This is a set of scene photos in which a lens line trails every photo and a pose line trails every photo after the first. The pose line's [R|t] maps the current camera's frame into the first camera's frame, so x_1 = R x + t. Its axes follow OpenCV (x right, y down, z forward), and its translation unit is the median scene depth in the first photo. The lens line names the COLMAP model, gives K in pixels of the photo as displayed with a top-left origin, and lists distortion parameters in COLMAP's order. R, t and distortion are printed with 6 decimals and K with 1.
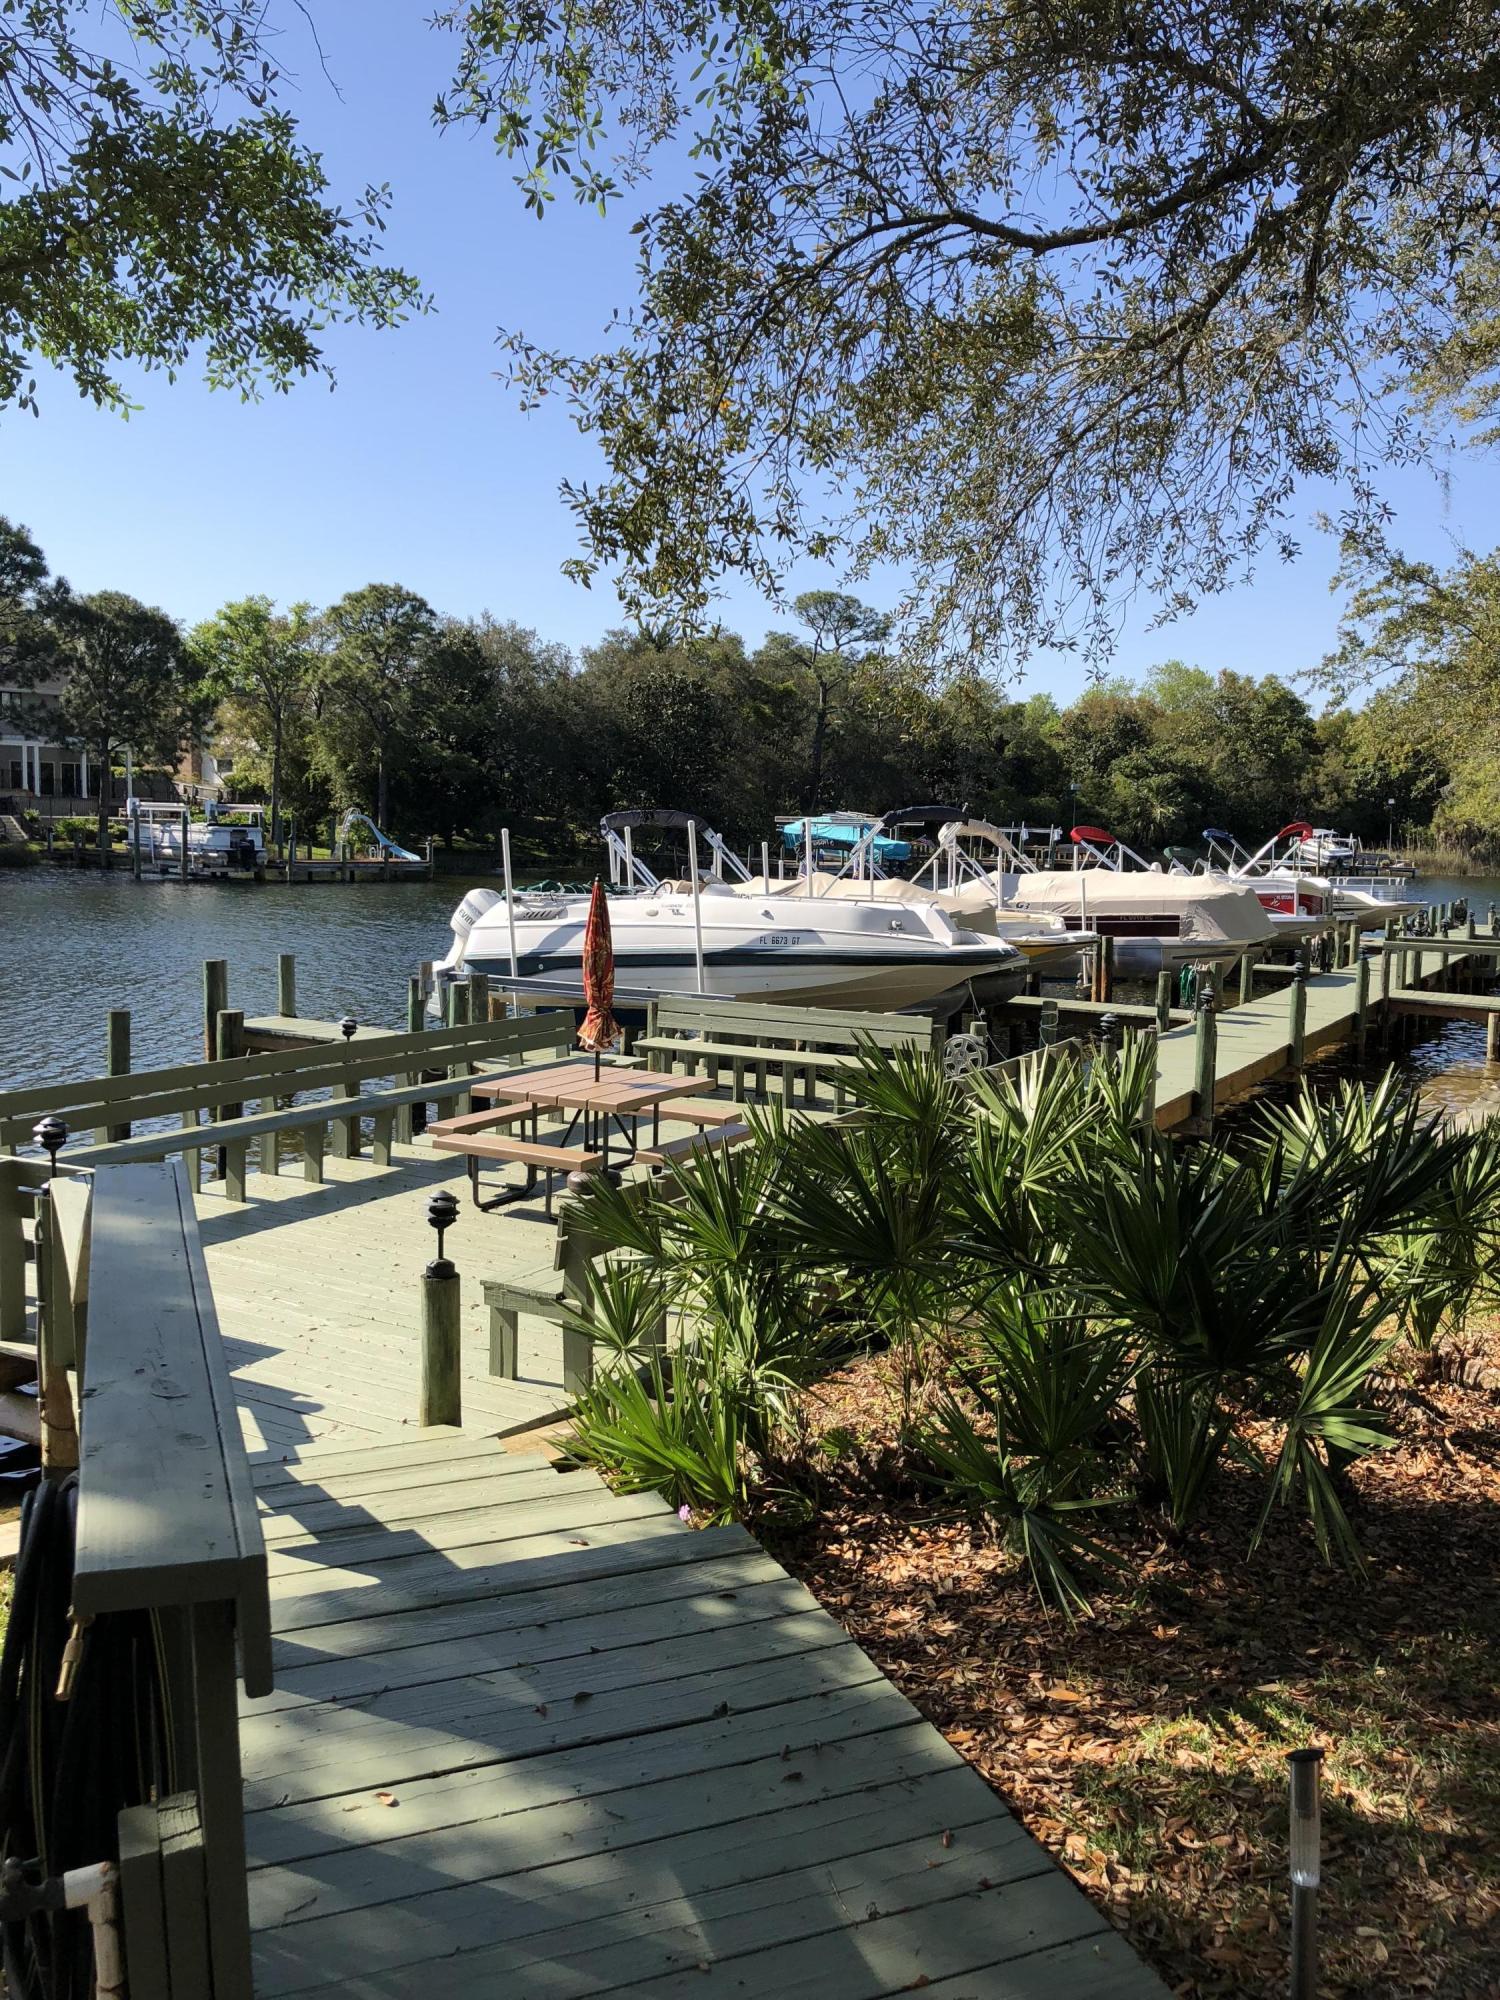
lens RADIAL K [[1631.8, 0, 758.3], [0, 1631.8, 988.9], [0, 0, 1]] dist [0.045928, -0.040861]
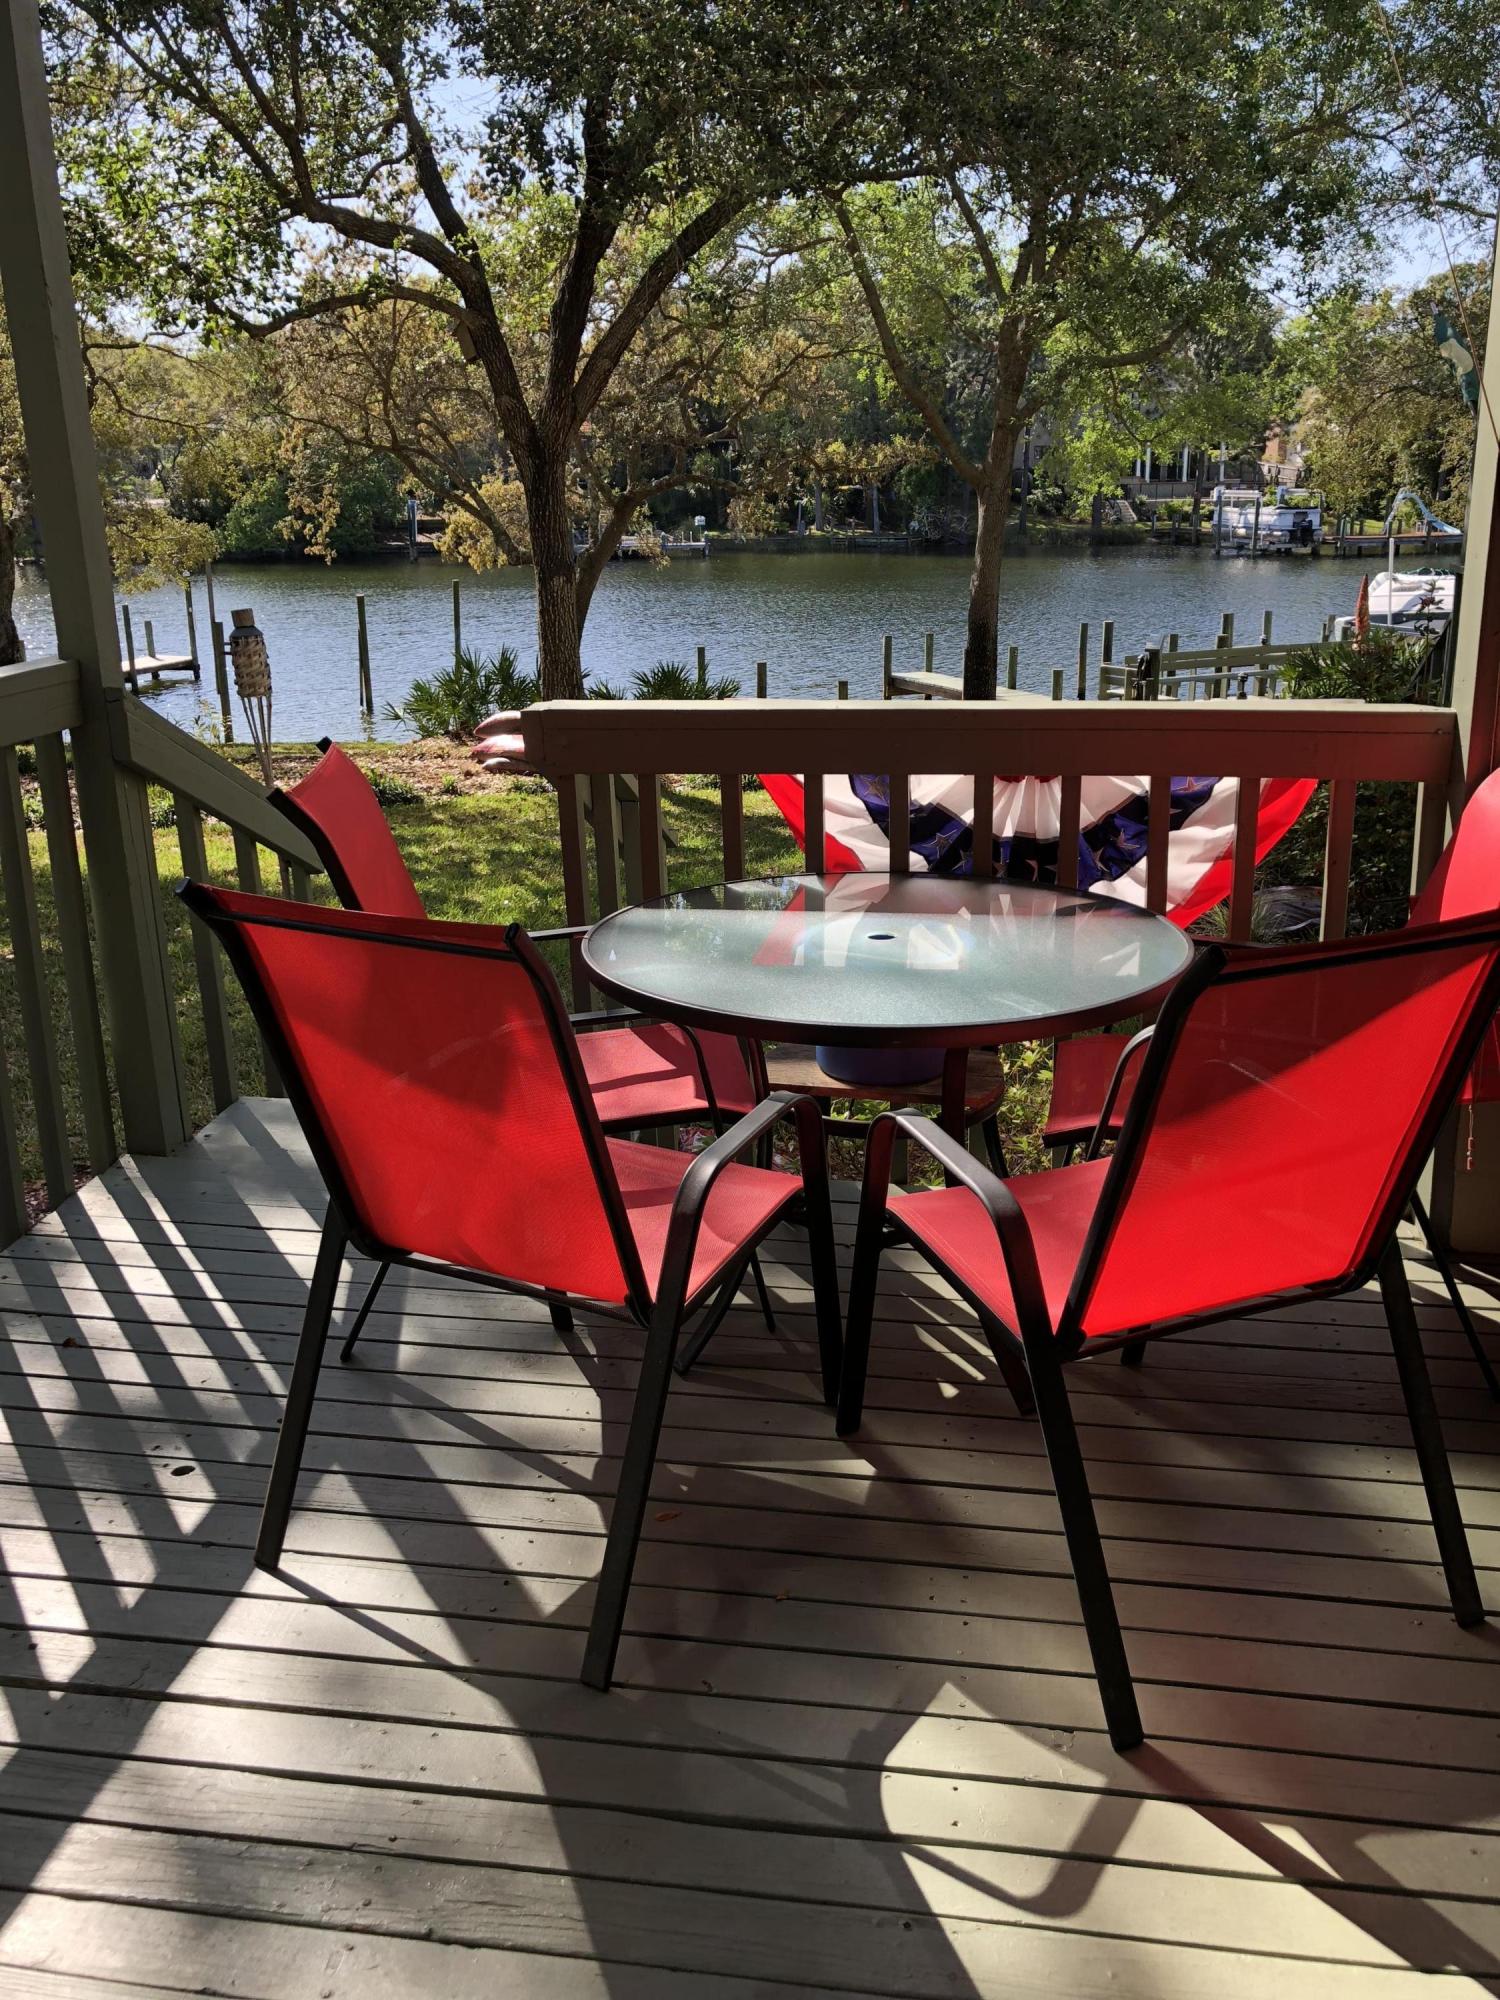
lens RADIAL K [[1631.8, 0, 754.5], [0, 1631.8, 993.7], [0, 0, 1]] dist [0.045928, -0.040861]
pose [[0.804183, 0.144279, -0.576605, 0.421387], [-0.026654, 0.977870, 0.207510, 0.035345], [0.593784, -0.151507, 0.790232, -0.957894]]
